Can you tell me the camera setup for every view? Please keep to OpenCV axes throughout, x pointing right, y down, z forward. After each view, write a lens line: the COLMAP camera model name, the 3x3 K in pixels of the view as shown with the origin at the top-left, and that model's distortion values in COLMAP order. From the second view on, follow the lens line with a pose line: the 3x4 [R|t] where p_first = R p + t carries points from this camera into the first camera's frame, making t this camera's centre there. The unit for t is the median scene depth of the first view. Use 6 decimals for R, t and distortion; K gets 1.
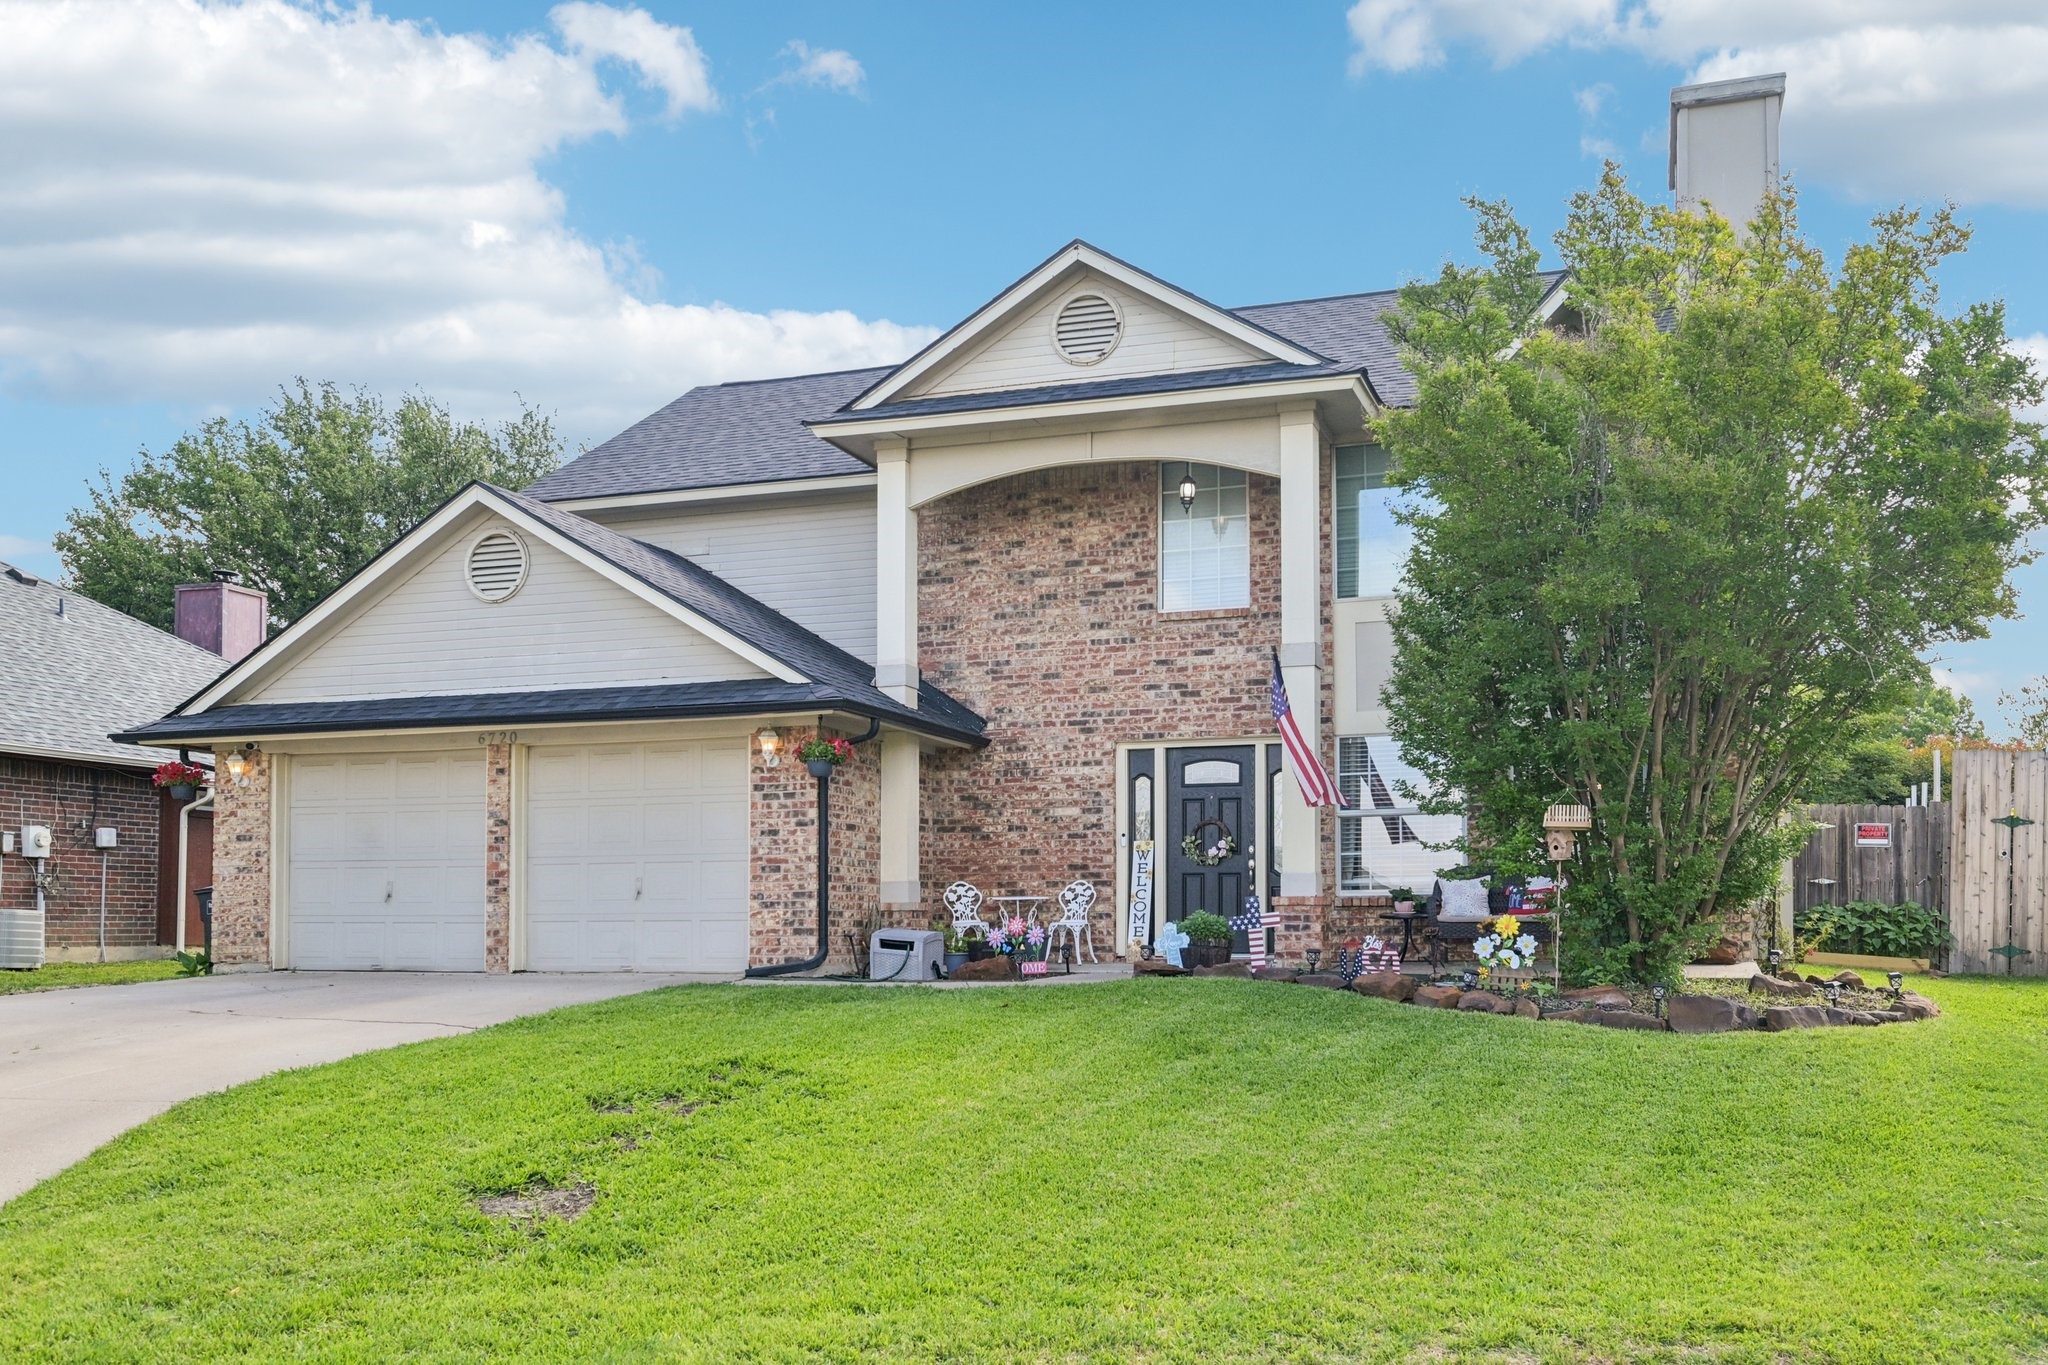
lens RADIAL K [[1781.6, 0, 1030.6], [0, 1781.6, 881.1], [0, 0, 1]] dist [0.005131, -0.012113]
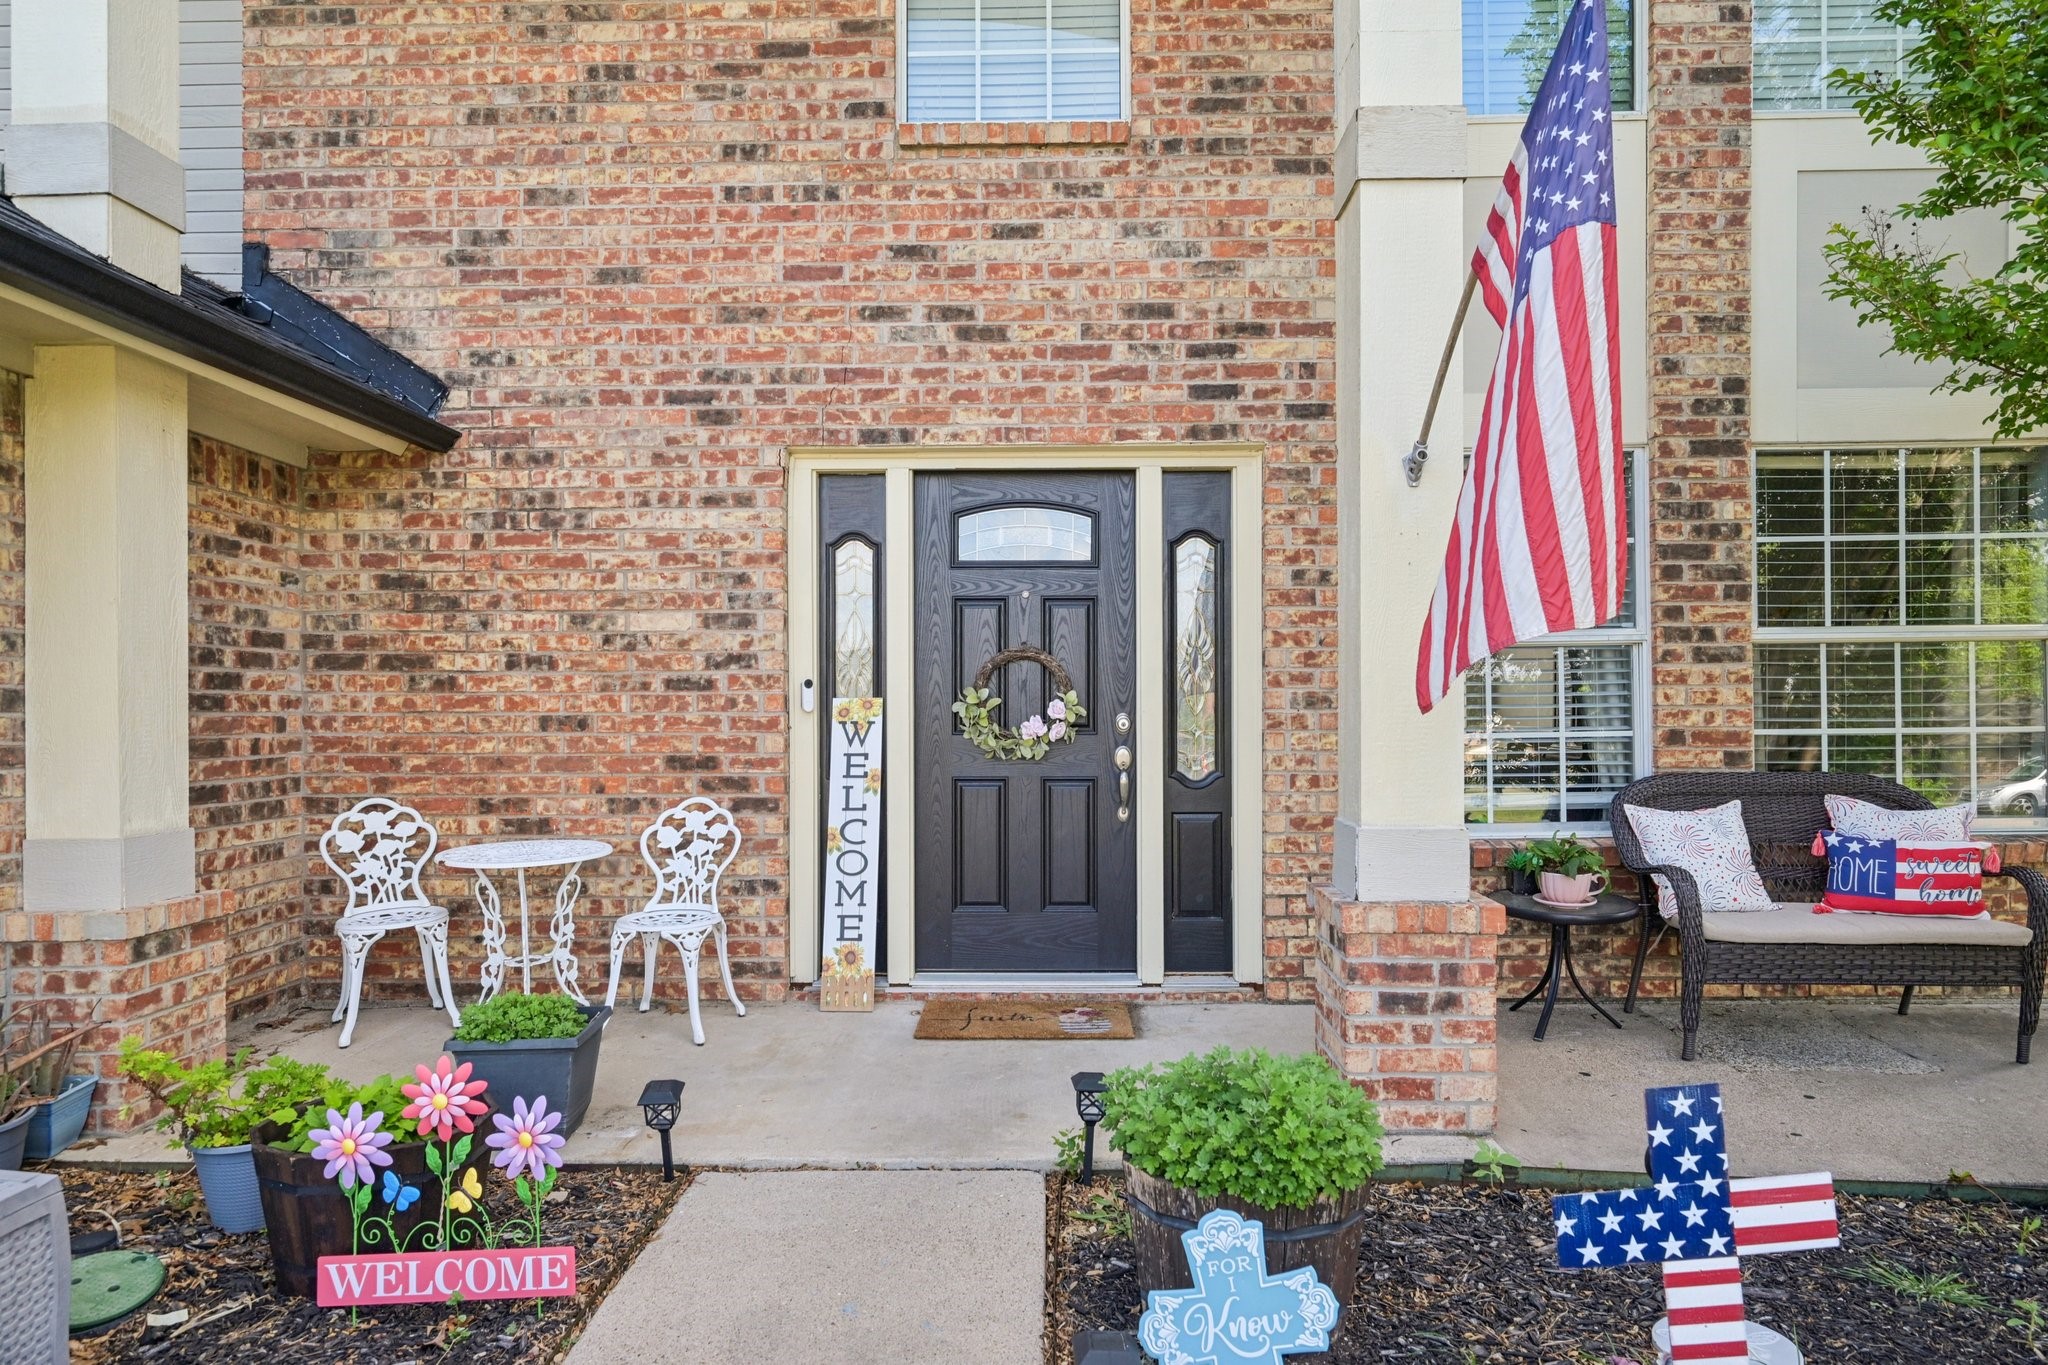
lens RADIAL K [[1257.6, 0, 1014.8], [0, 1257.6, 725.7], [0, 0, 1]] dist [-0.001419, 0.001459]
pose [[0.956362, -0.003299, 0.292166, 0.014020], [-0.008050, 0.999259, 0.037633, -0.027774], [-0.292073, -0.038343, 0.955627, 0.726008]]
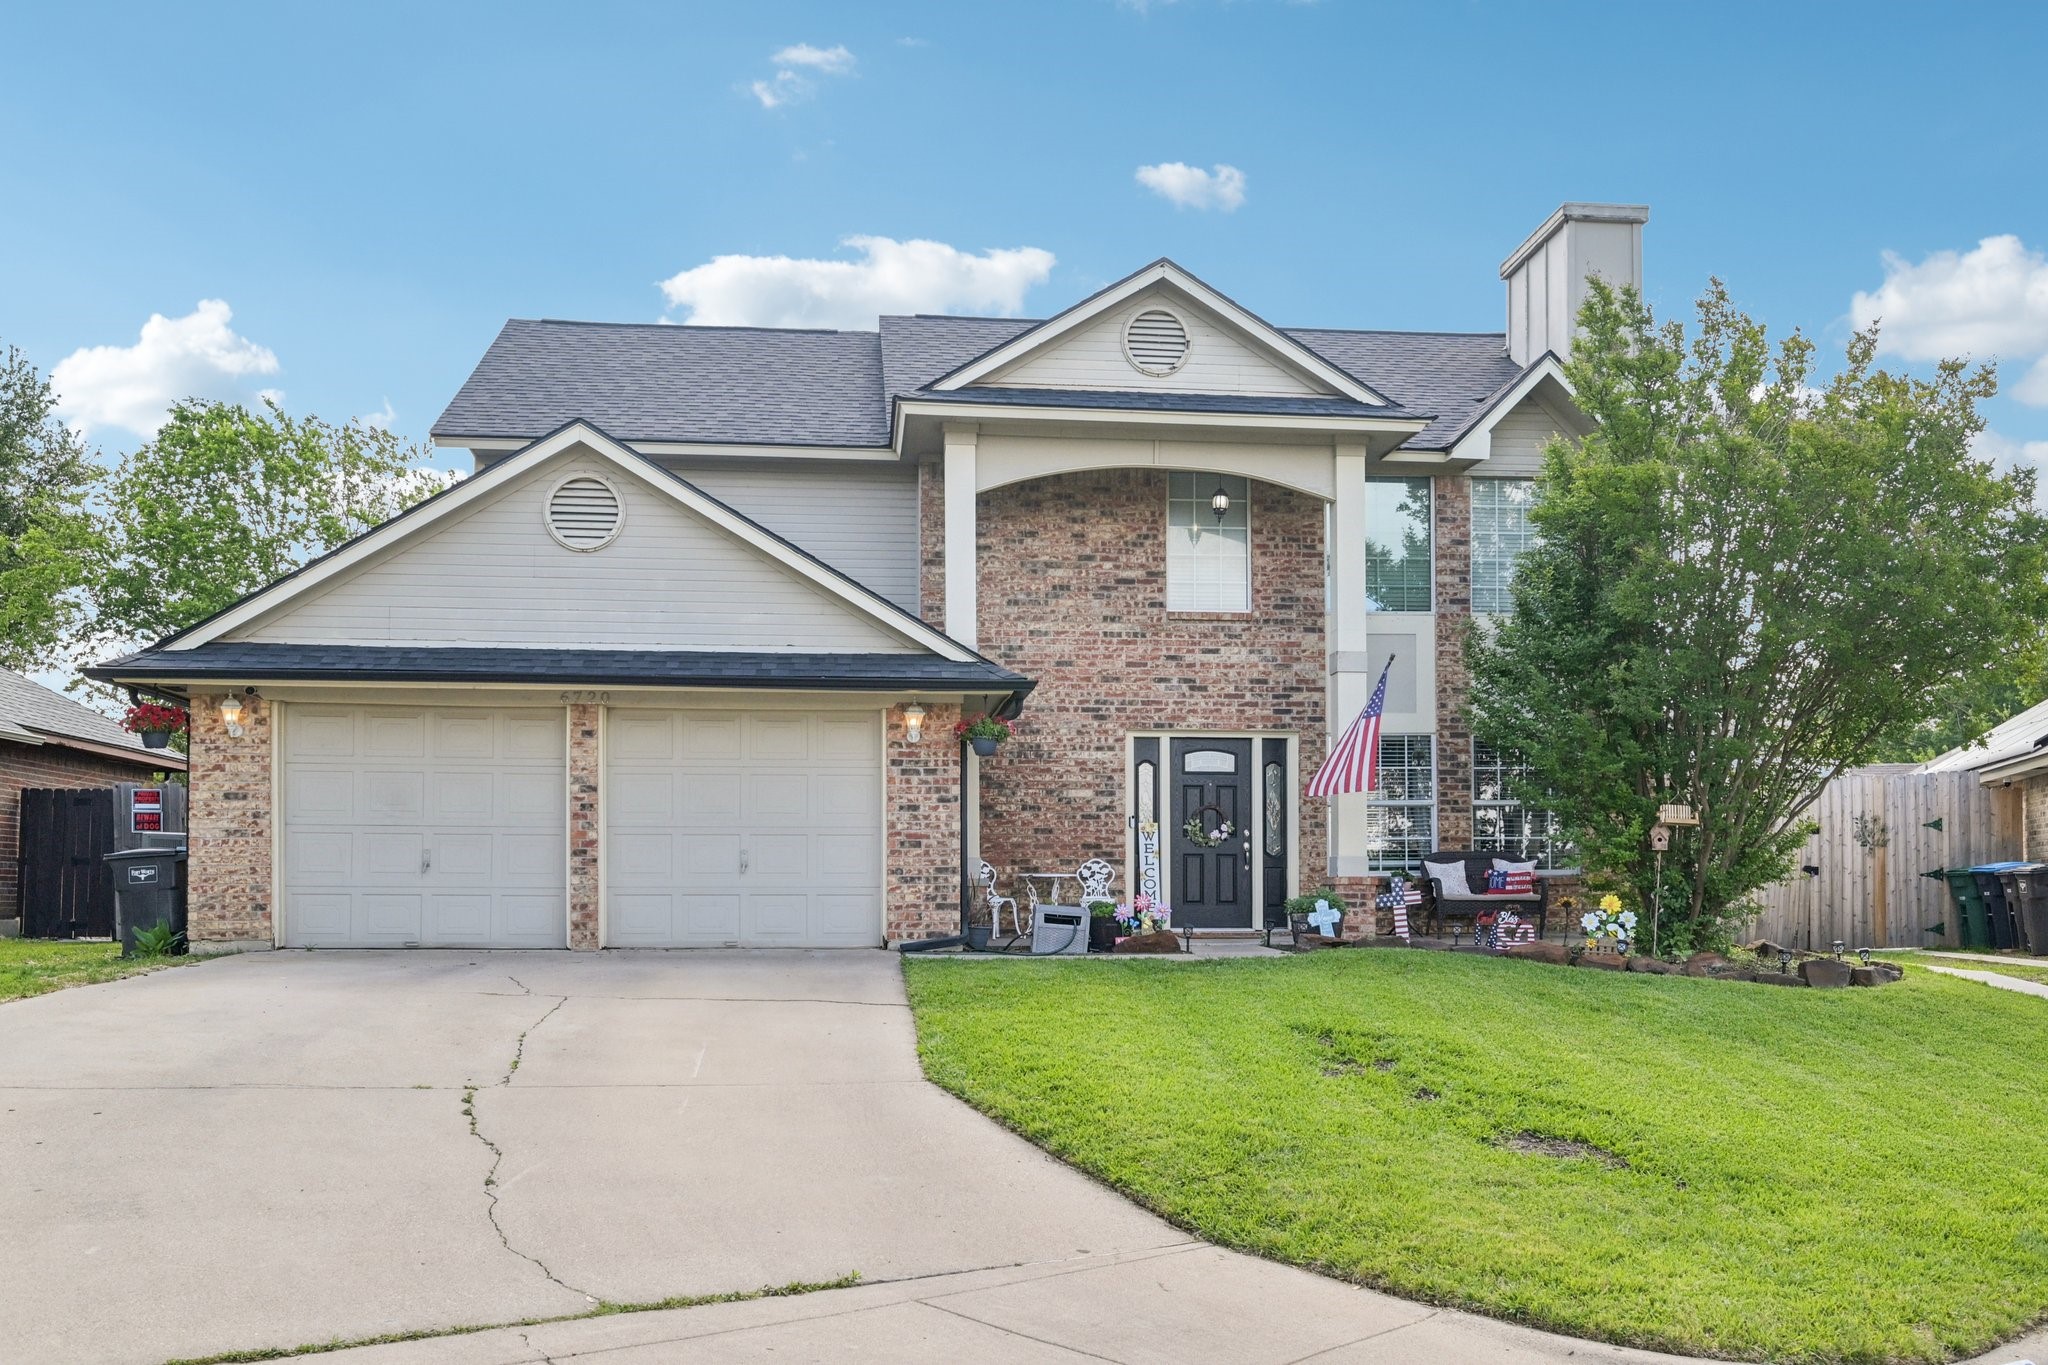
lens RADIAL K [[1781.6, 0, 1033.3], [0, 1781.6, 881.7], [0, 0, 1]] dist [0.005131, -0.012113]
pose [[0.911491, 0.009112, 0.411219, -0.447835], [-0.014735, 0.999836, 0.010507, 0.002591], [-0.411056, -0.015636, 0.911476, 0.051010]]
